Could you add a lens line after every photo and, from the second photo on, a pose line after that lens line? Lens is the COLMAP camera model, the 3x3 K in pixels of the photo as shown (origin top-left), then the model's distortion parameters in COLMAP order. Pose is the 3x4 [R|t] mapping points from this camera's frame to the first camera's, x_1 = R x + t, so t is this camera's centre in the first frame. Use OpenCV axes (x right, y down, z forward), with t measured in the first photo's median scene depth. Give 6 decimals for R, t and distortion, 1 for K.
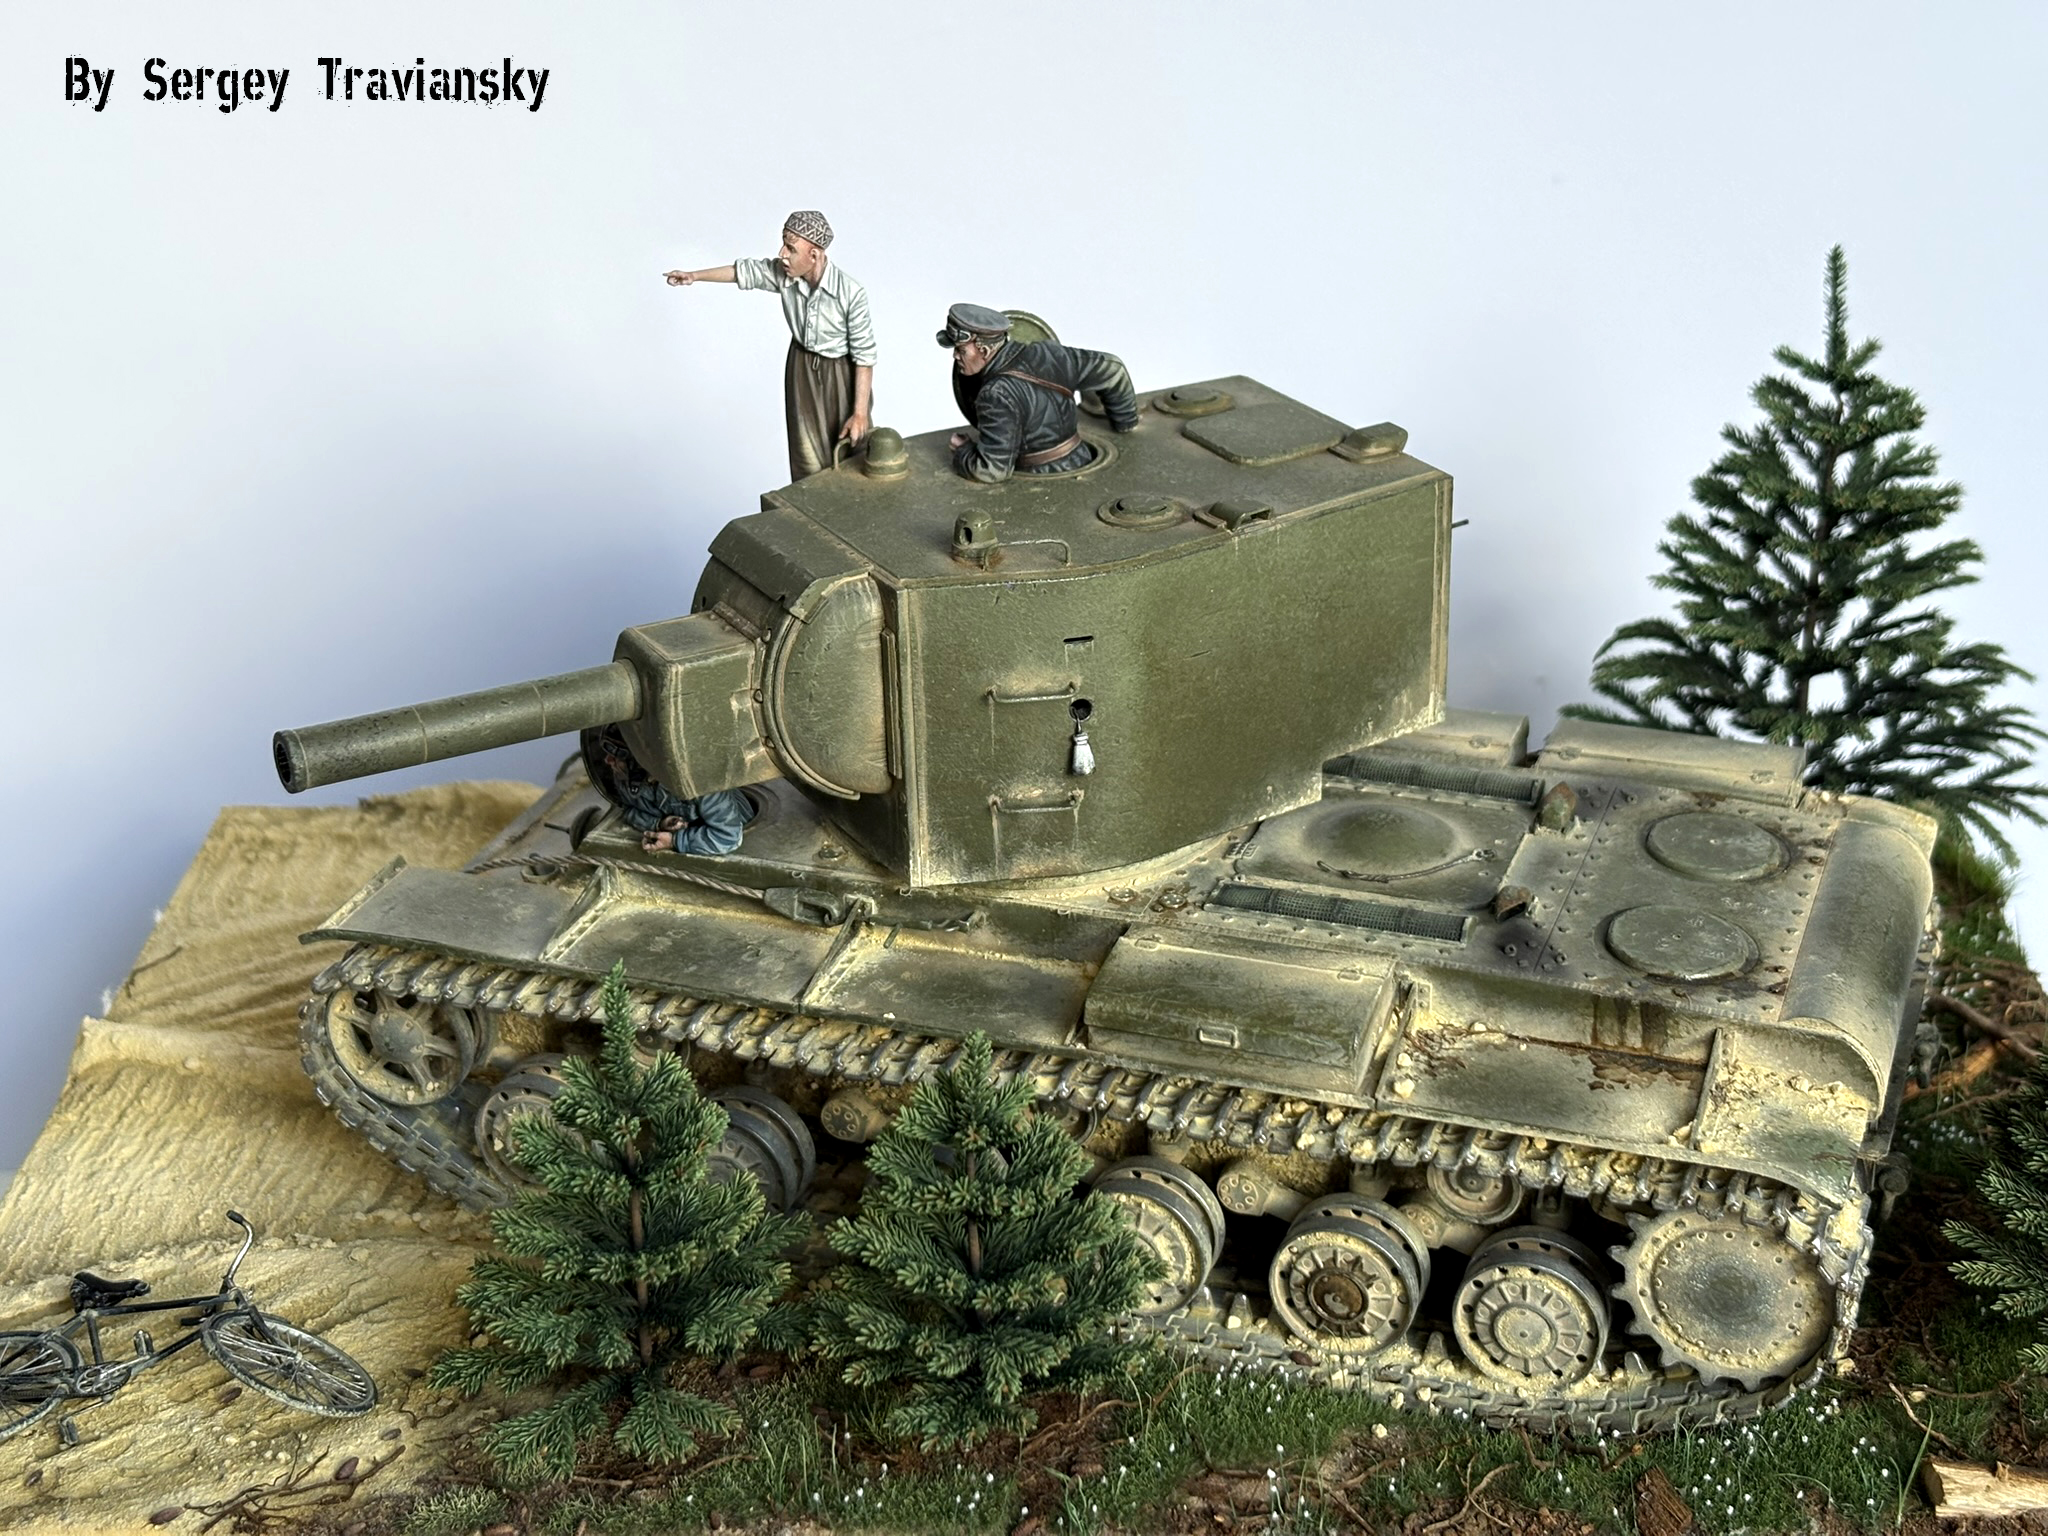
lens RADIAL K [[3136.4, 0, 1024.0], [0, 3136.4, 768.0], [0, 0, 1]] dist [0.236373, -1.124356]
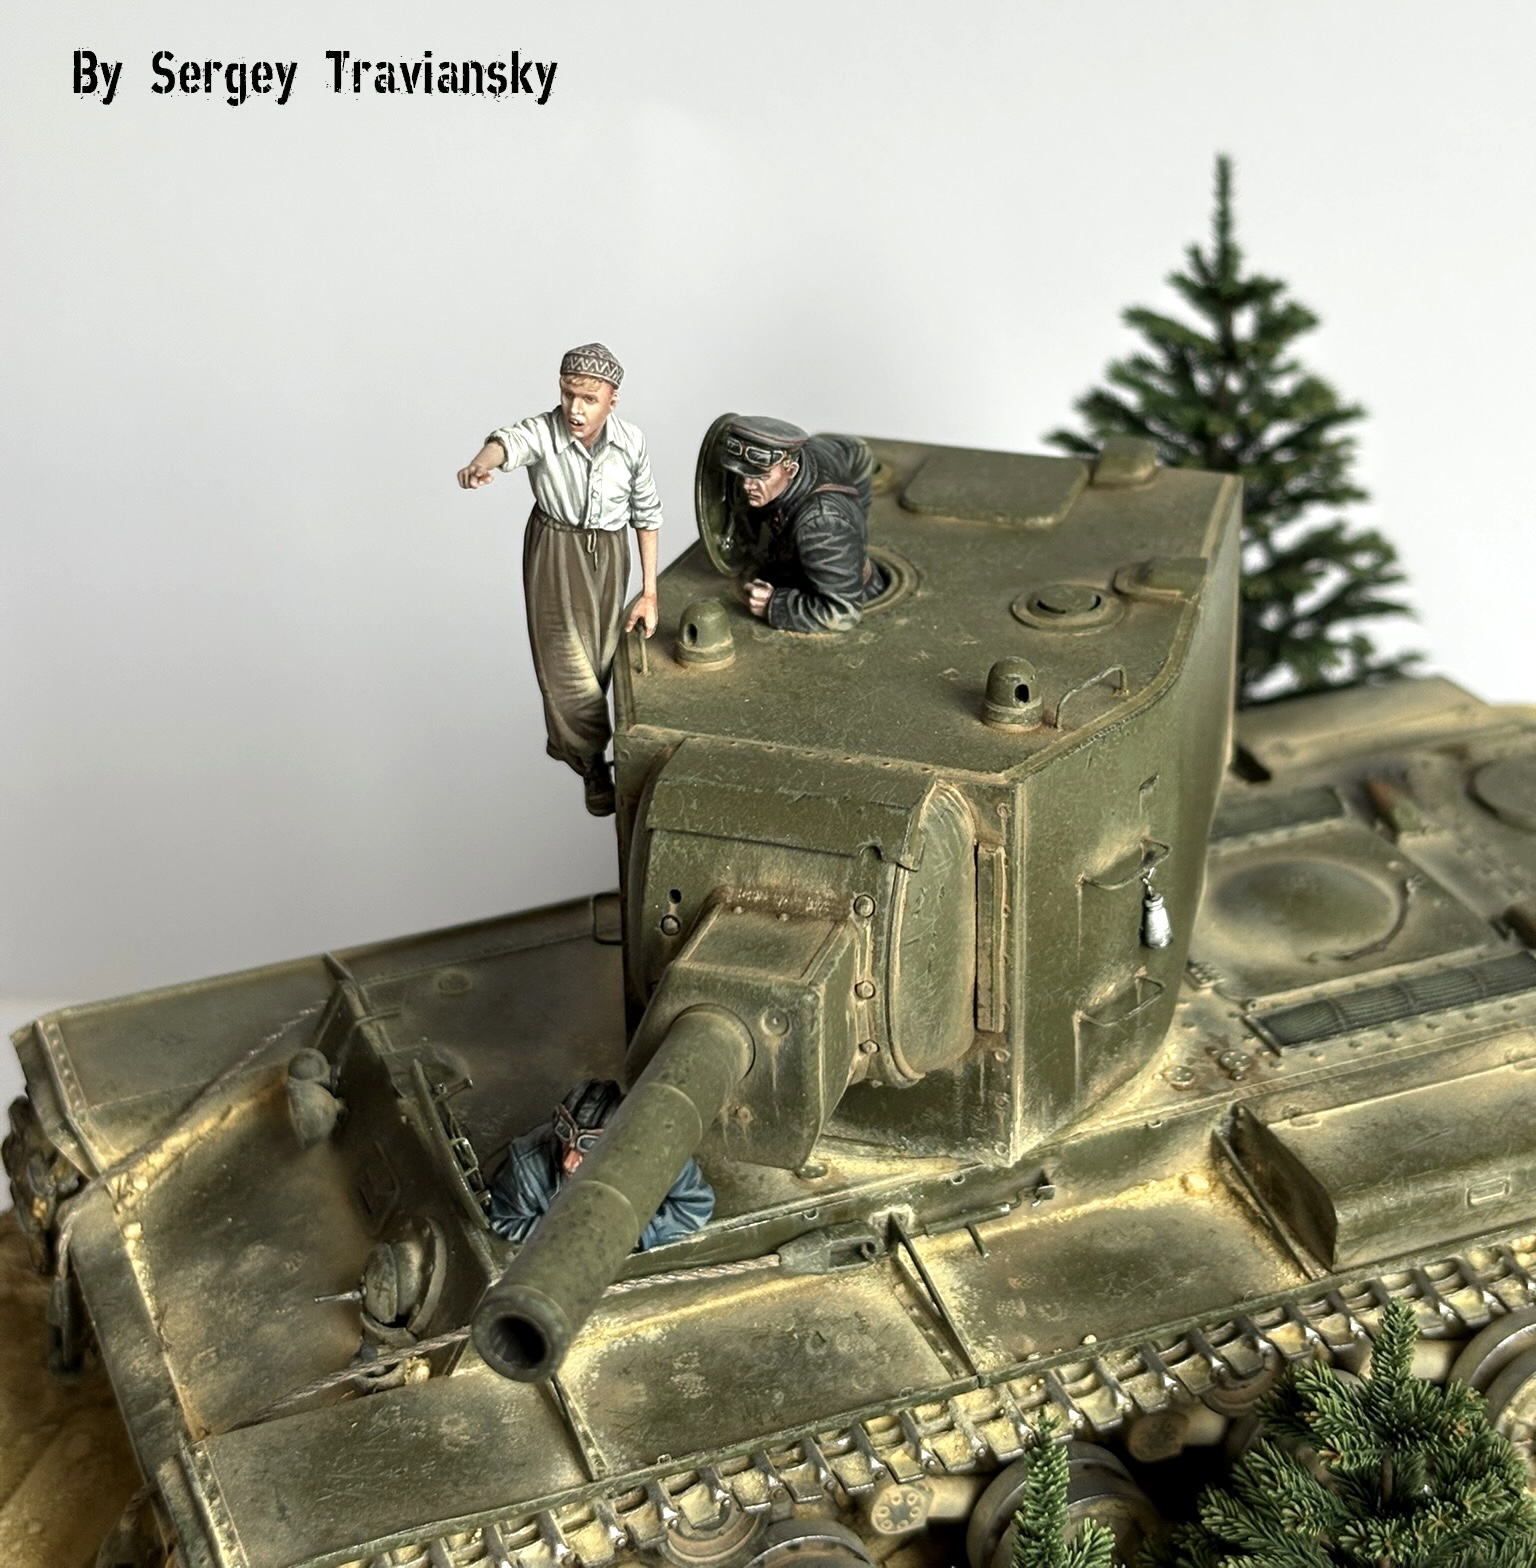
lens RADIAL K [[3185.6, 0, 771.7], [0, 3185.6, 533.6], [0, 0, 1]] dist [0.230301, -1.109521]
pose [[0.742657, -0.256428, 0.618632, -0.496002], [0.289651, 0.955902, 0.048509, -0.155041], [-0.603790, 0.143162, 0.784182, 0.392233]]
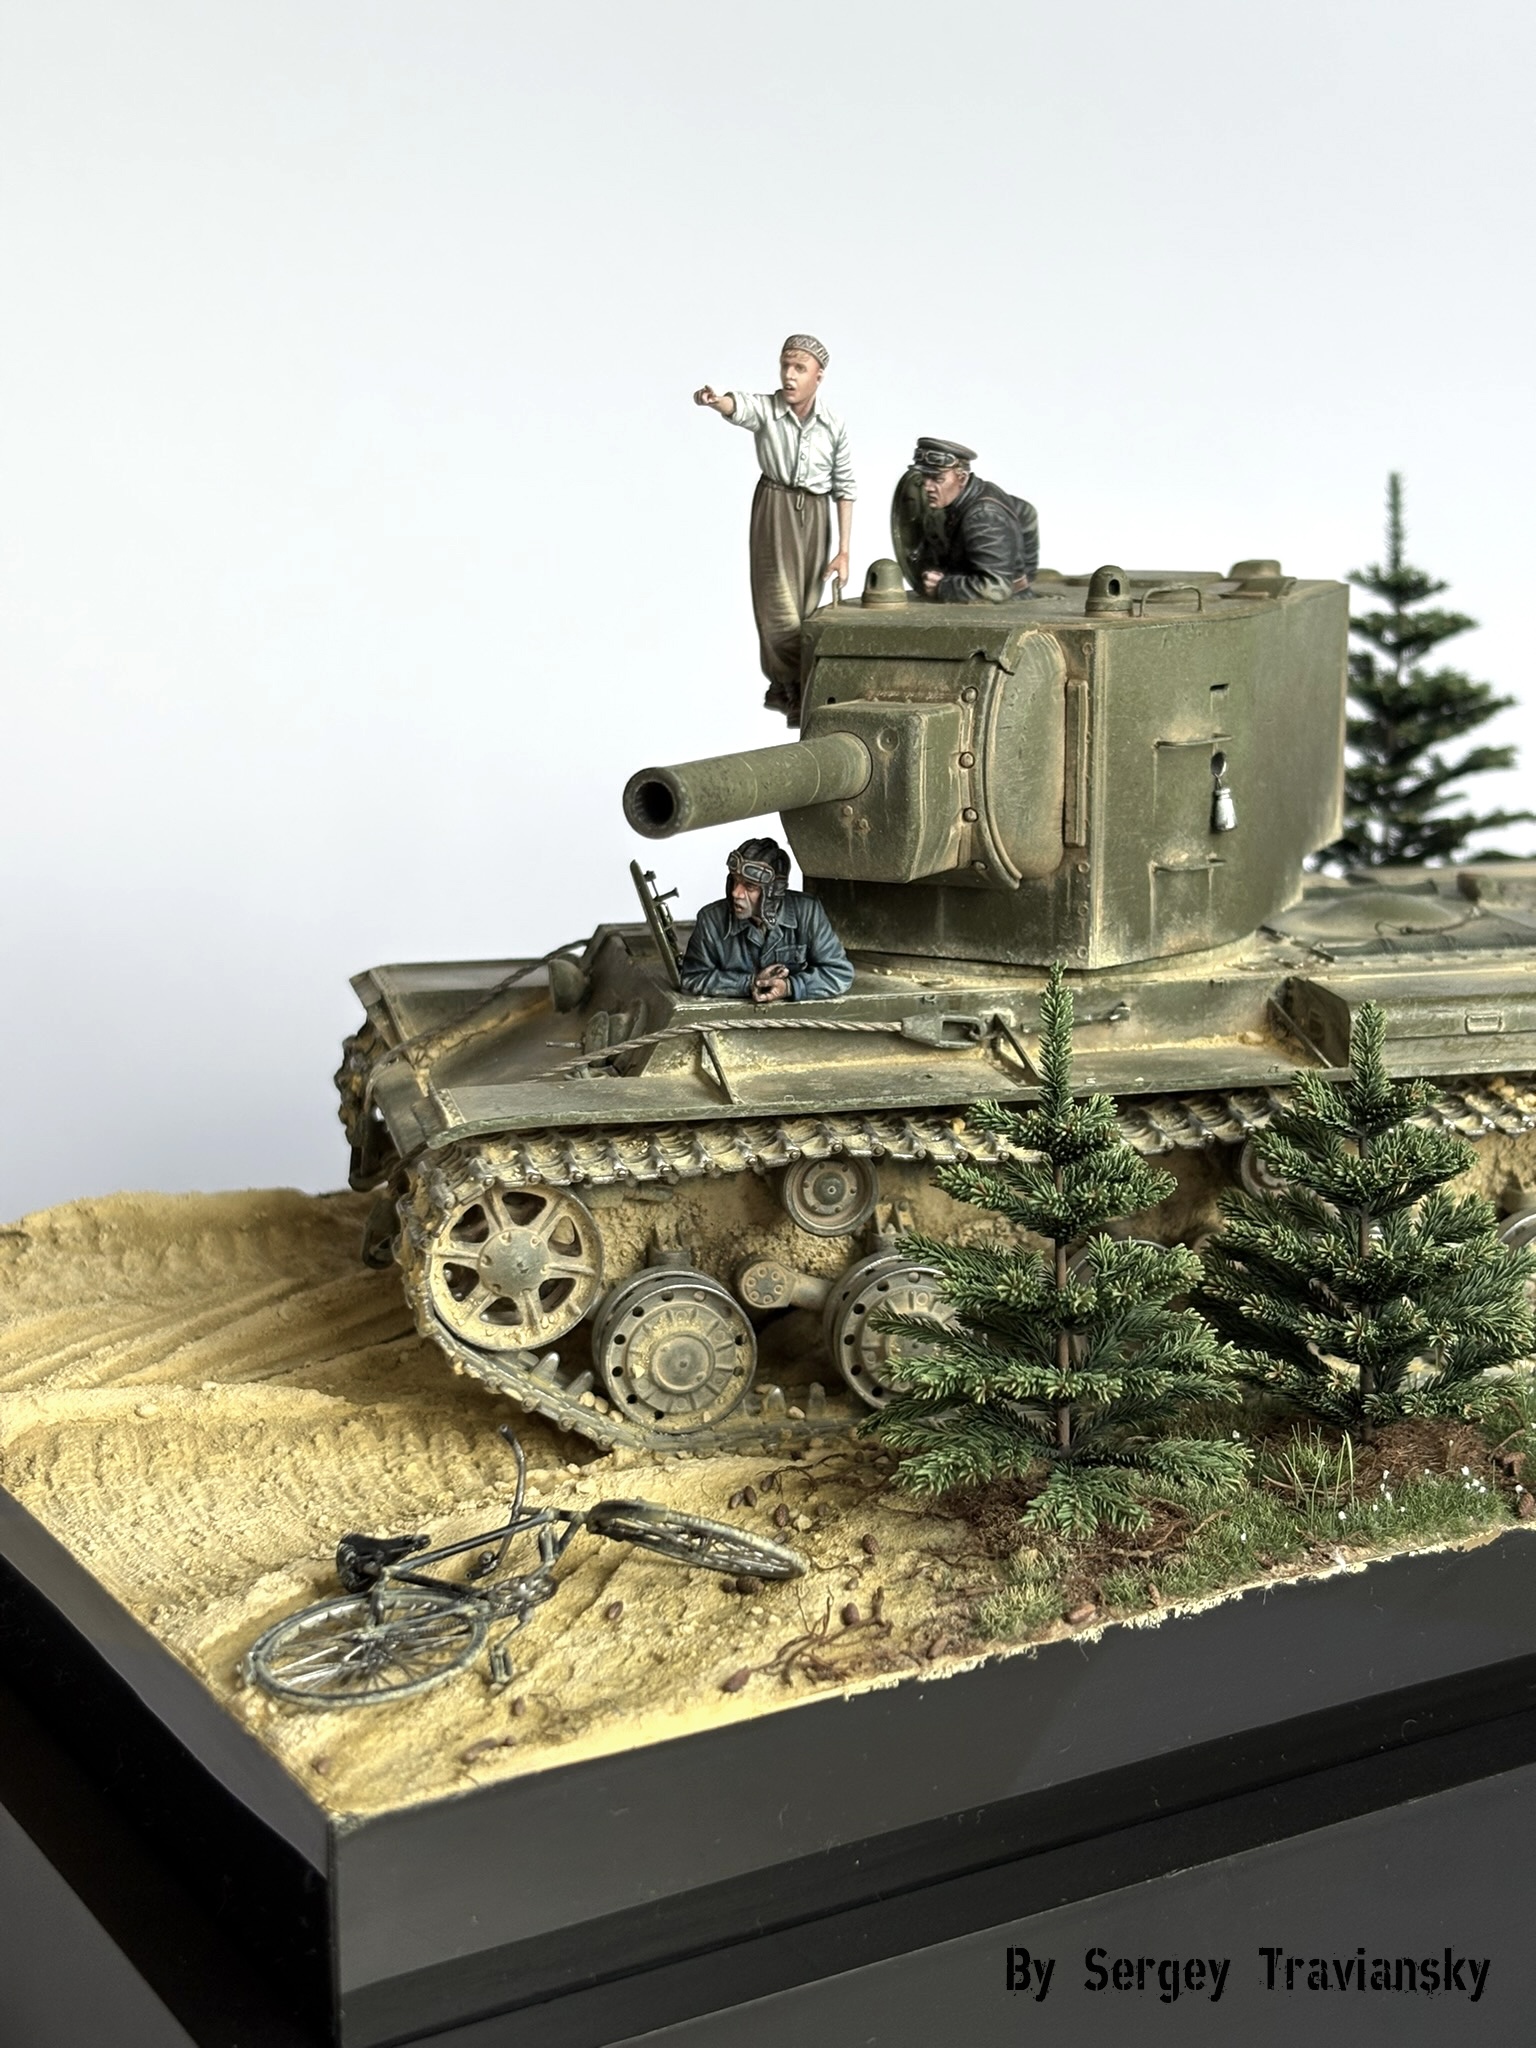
lens RADIAL K [[3136.4, 0, 768.0], [0, 3136.4, 1024.0], [0, 0, 1]] dist [0.236373, -1.124356]
pose [[0.840994, -0.090172, 0.533477, -0.604798], [0.219993, 0.957816, -0.184909, 0.201199], [-0.494299, 0.272869, 0.825355, 0.253544]]
